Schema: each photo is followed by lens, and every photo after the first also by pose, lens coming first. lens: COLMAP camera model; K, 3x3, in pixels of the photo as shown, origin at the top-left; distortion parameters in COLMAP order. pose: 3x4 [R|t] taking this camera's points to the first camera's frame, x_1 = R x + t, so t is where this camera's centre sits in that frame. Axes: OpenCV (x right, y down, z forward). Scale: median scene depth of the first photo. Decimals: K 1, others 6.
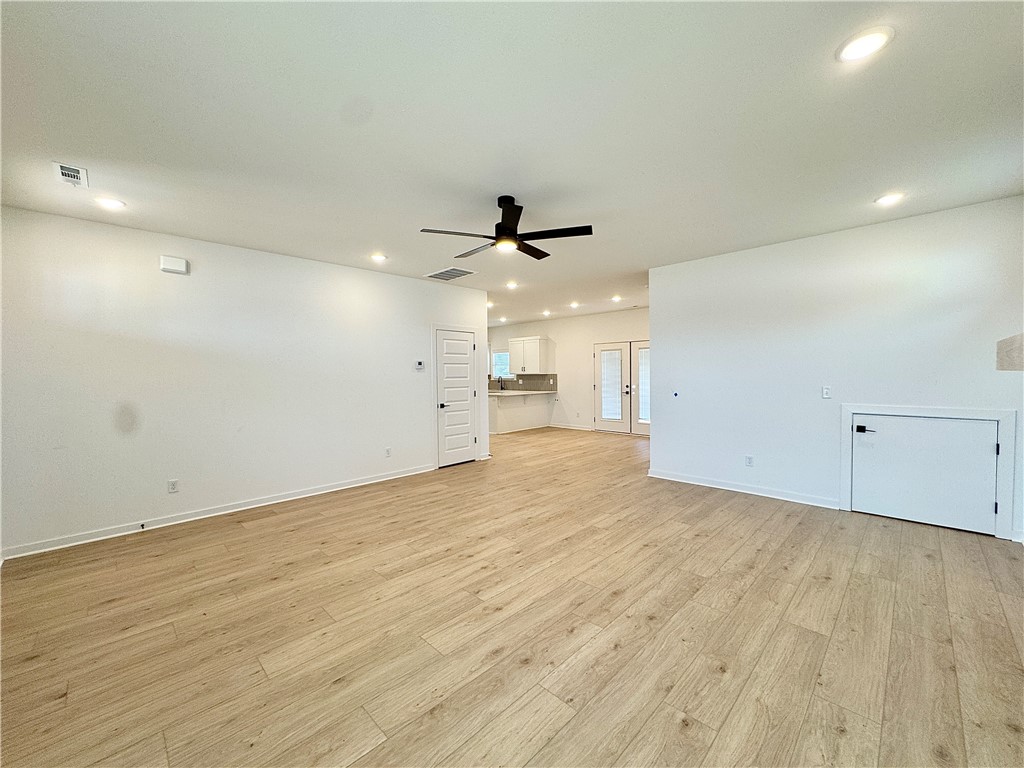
lens RADIAL K [[408.9, 0, 509.9], [0, 408.9, 384.0], [0, 0, 1]] dist [-0.007063, 0.001221]
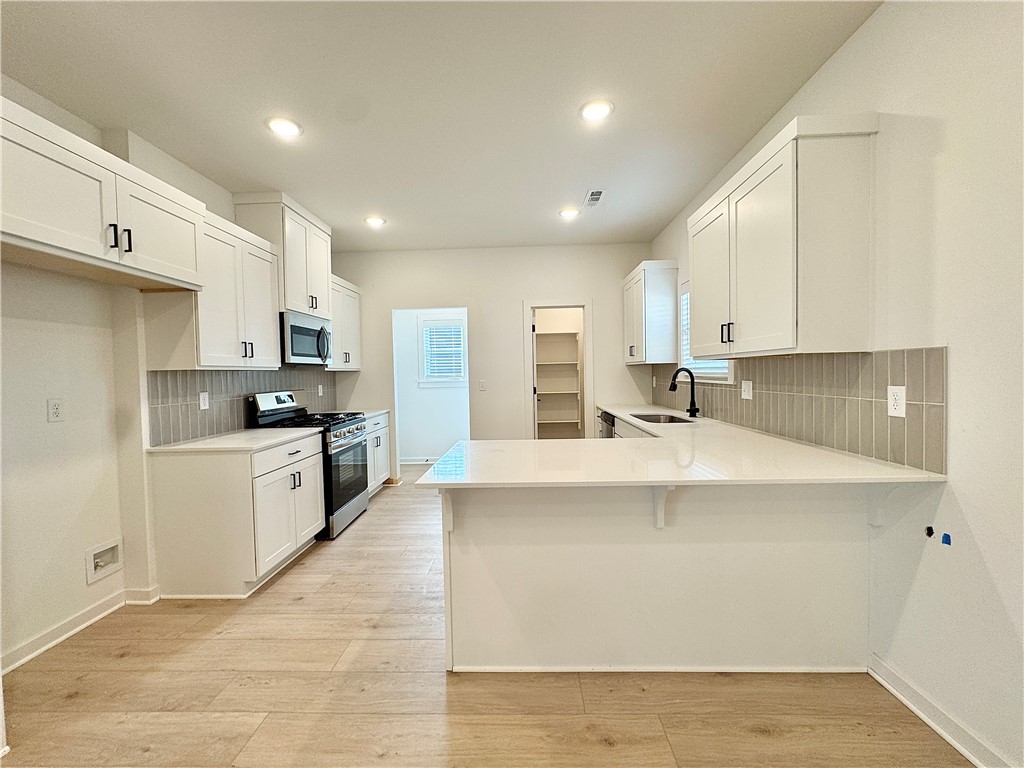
lens RADIAL K [[408.9, 0, 510.3], [0, 408.9, 383.9], [0, 0, 1]] dist [-0.007063, 0.001221]
pose [[0.680063, 0.017957, -0.732934, 0.280183], [-0.005507, 0.999797, 0.019385, -0.035097], [0.733133, -0.009147, 0.680024, 1.944878]]
